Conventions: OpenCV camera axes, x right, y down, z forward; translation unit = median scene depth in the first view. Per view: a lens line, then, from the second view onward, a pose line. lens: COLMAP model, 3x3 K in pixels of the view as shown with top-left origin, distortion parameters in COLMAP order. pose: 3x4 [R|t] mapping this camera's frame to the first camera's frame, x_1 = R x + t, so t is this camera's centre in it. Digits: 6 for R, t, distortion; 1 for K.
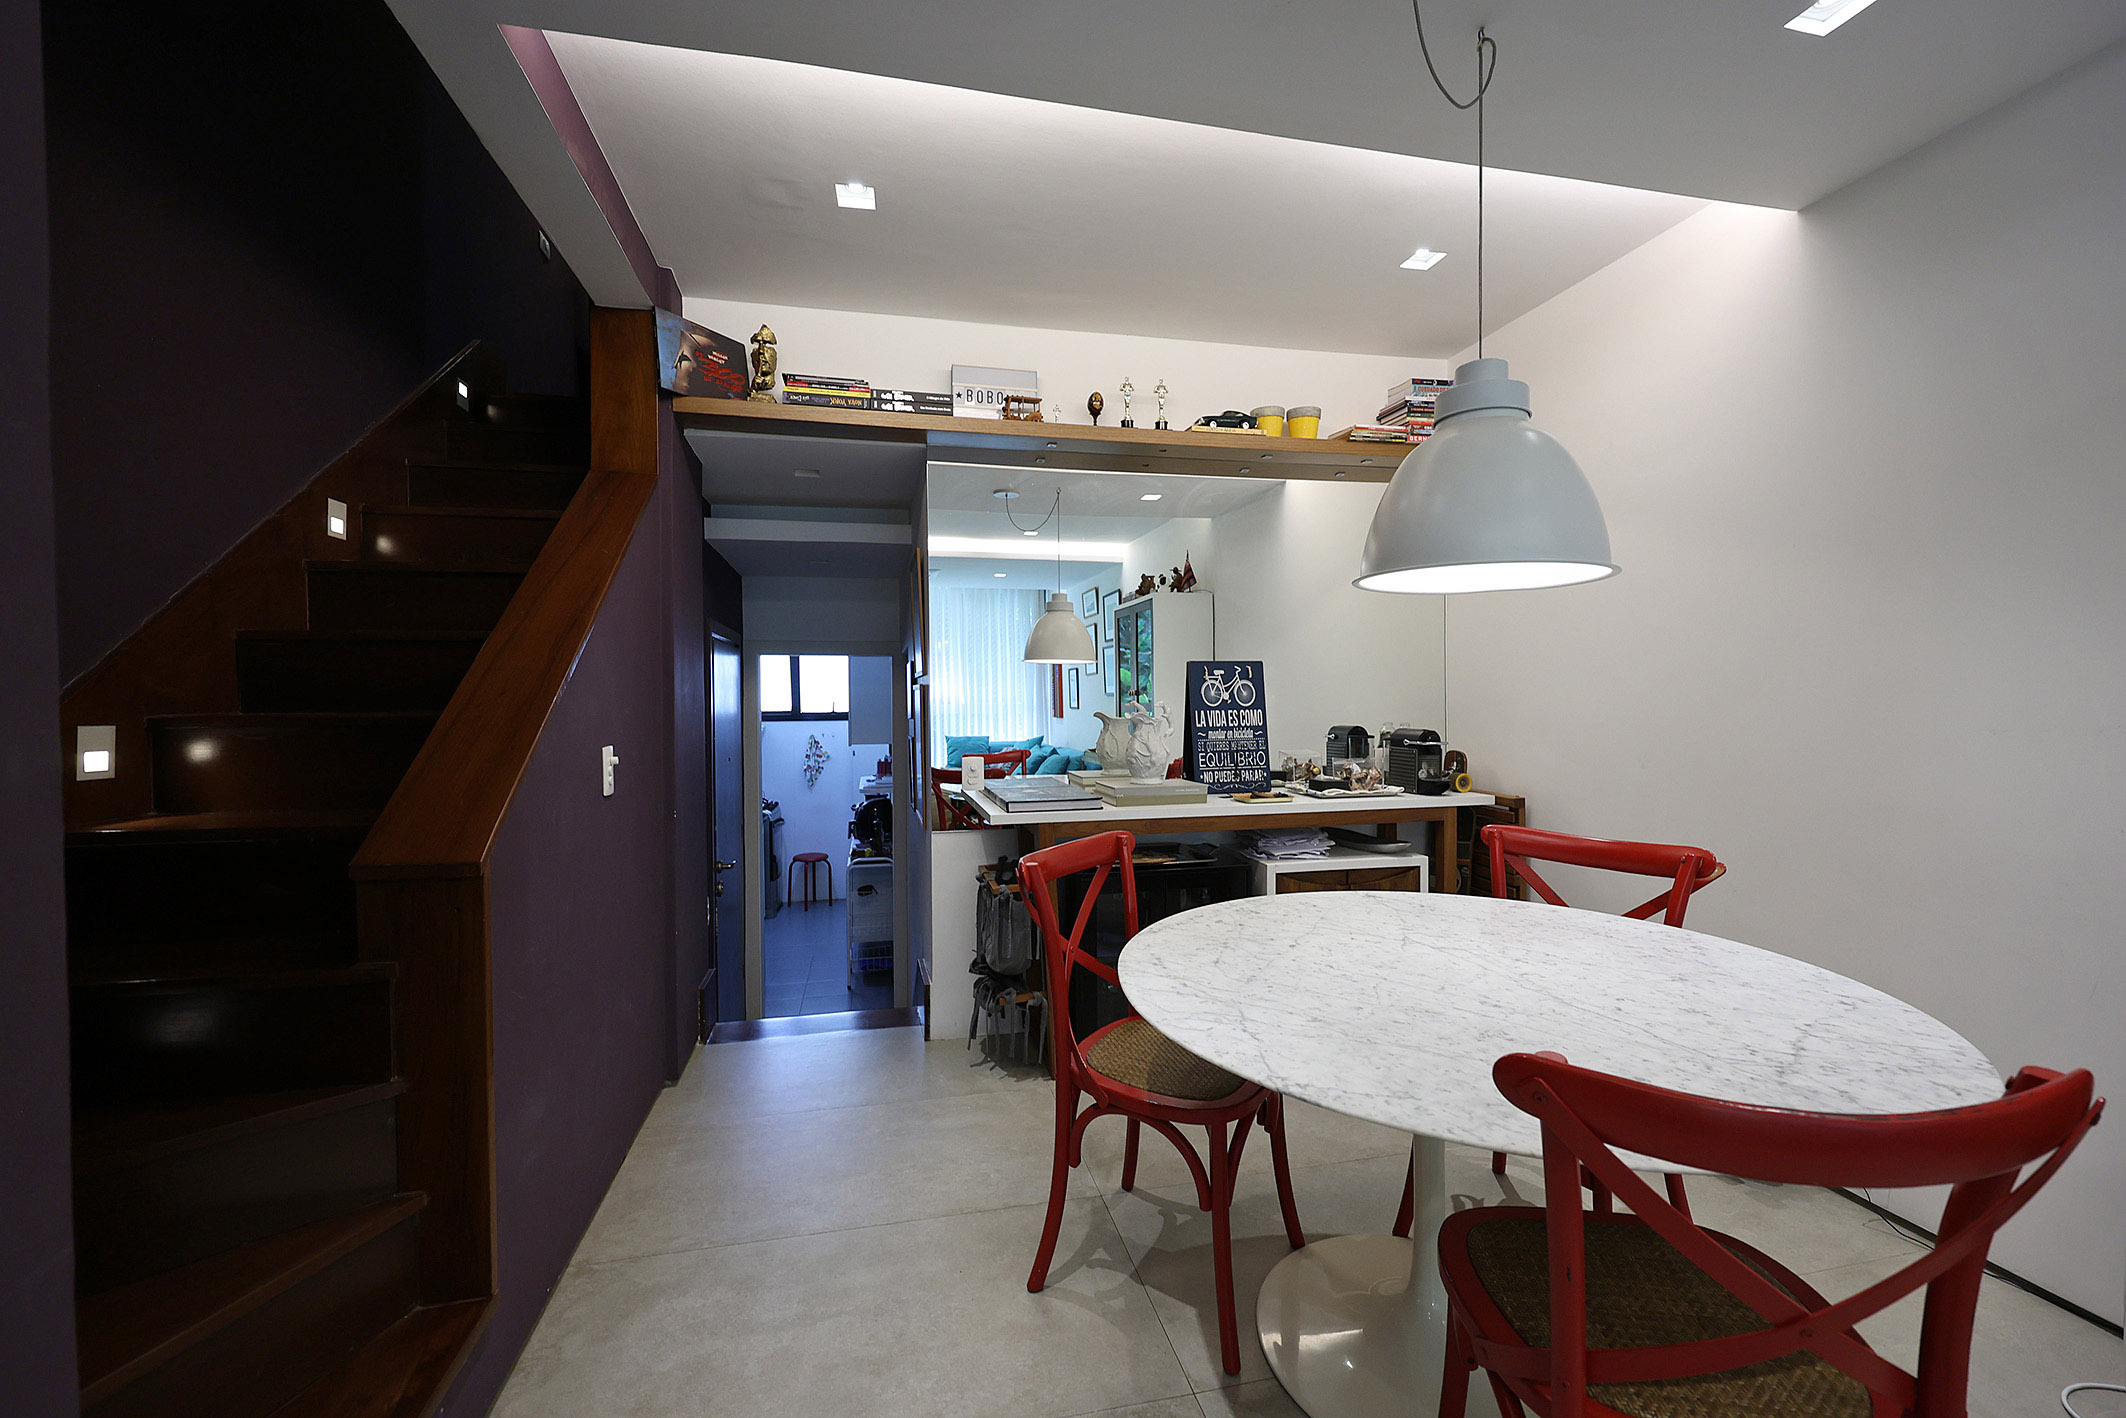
lens RADIAL K [[865.5, 0, 1059.0], [0, 865.5, 714.3], [0, 0, 1]] dist [0.000121, -0.000559]
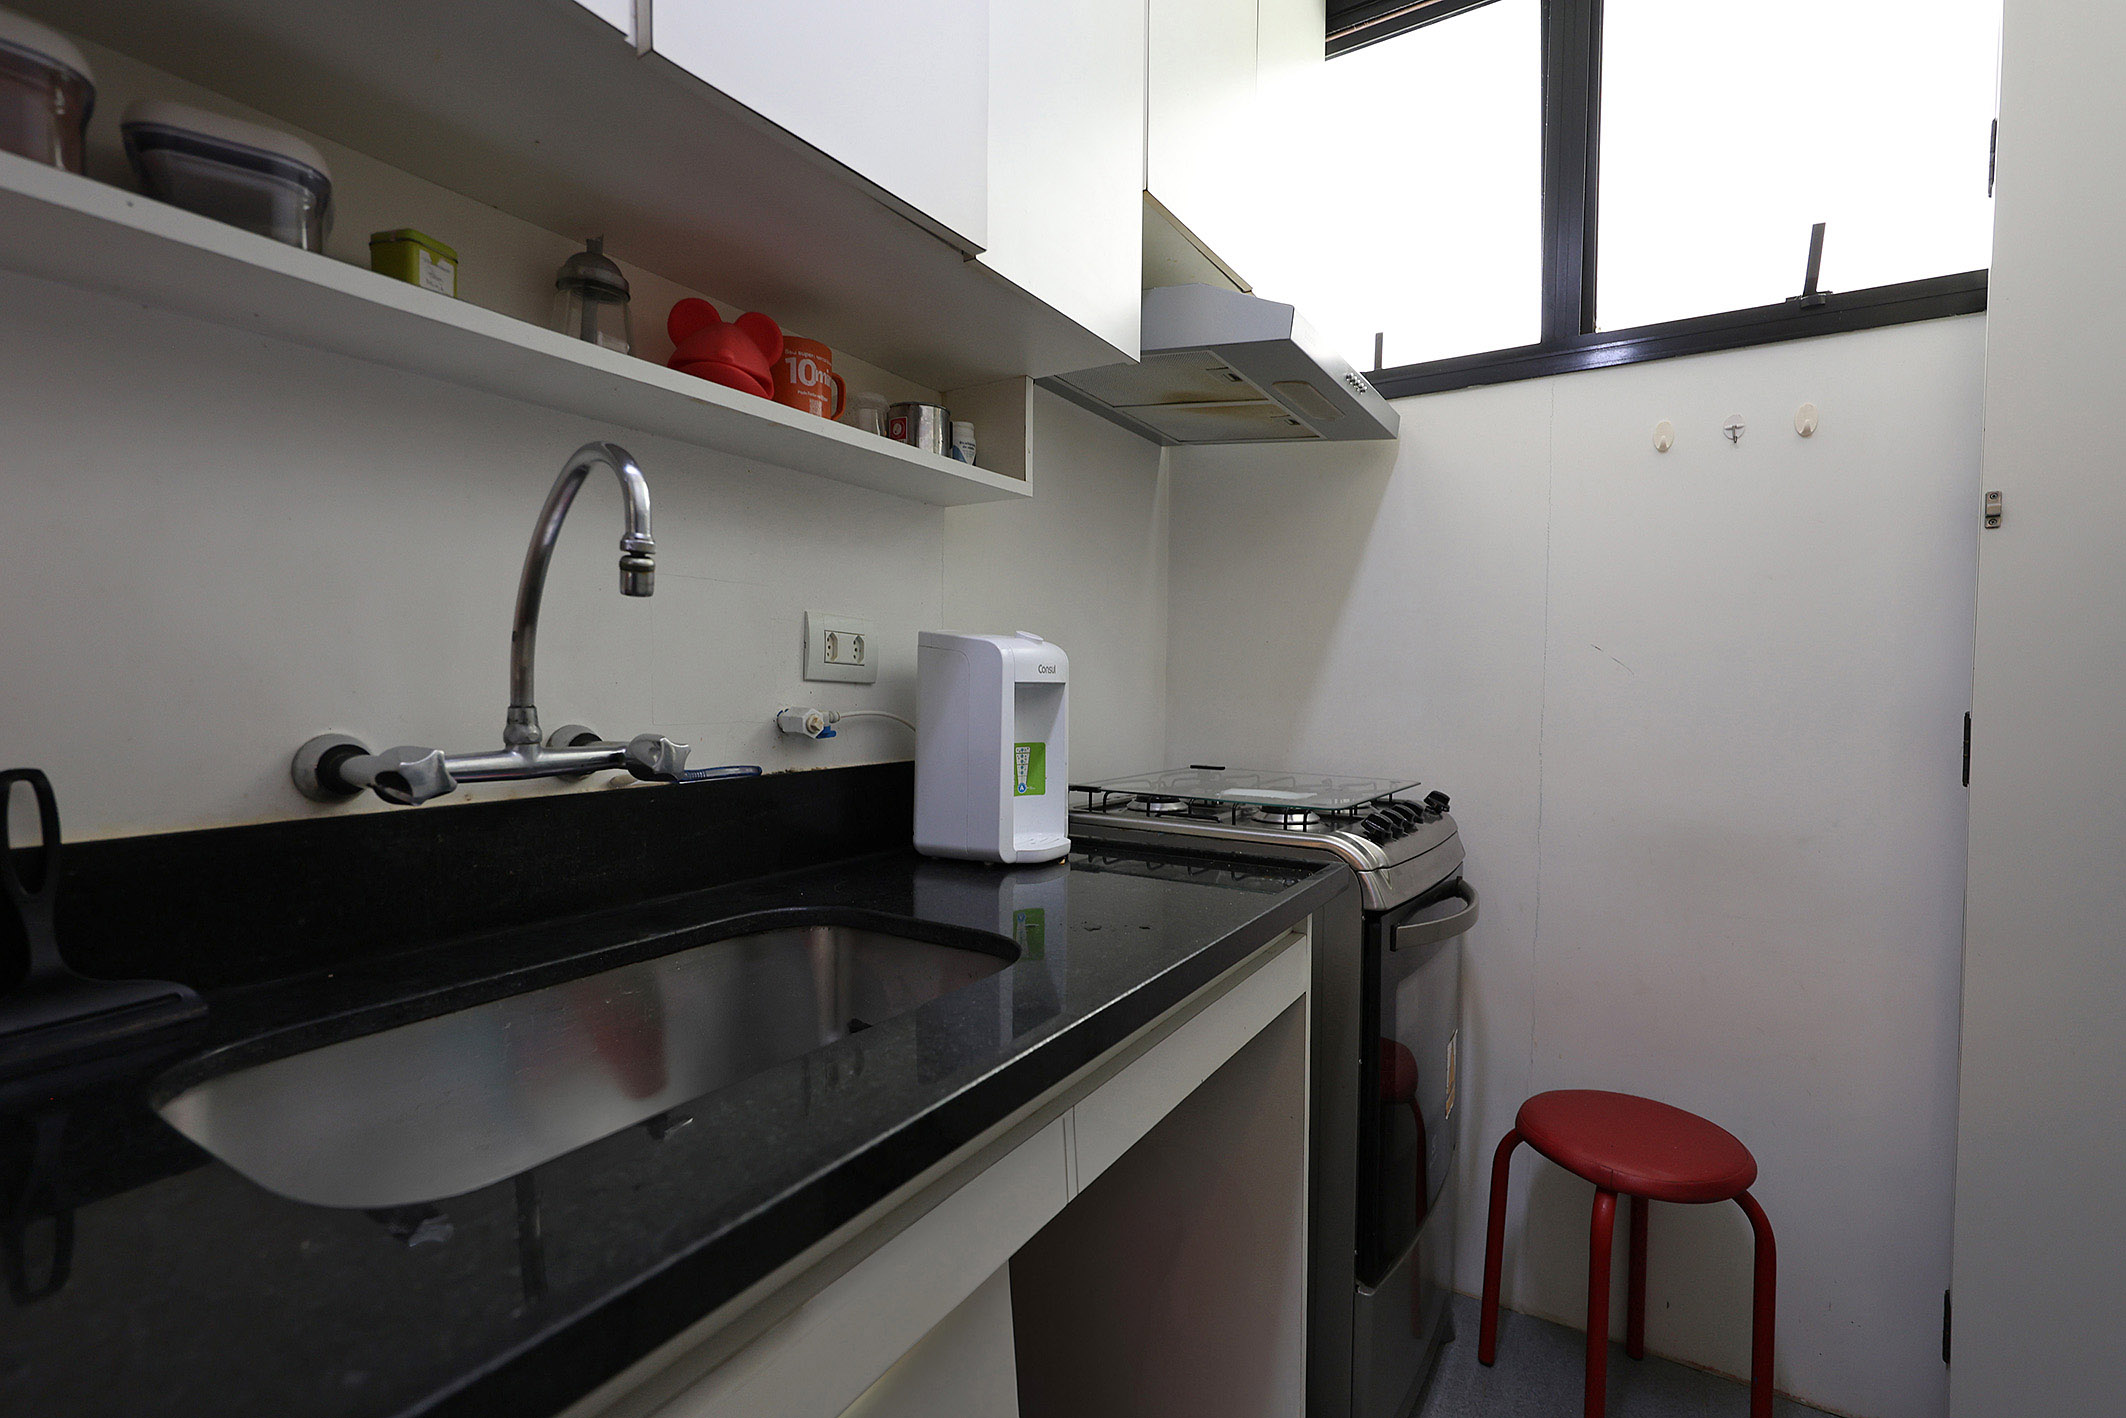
lens RADIAL K [[956.9, 0, 1063.0], [0, 956.9, 709.0], [0, 0, 1]] dist [-0.000221, -0.000026]
pose [[0.717979, 0.032461, -0.695307, -0.236957], [-0.023372, 0.999473, 0.022527, 0.079033], [0.695672, 0.000077, 0.718360, 0.783681]]
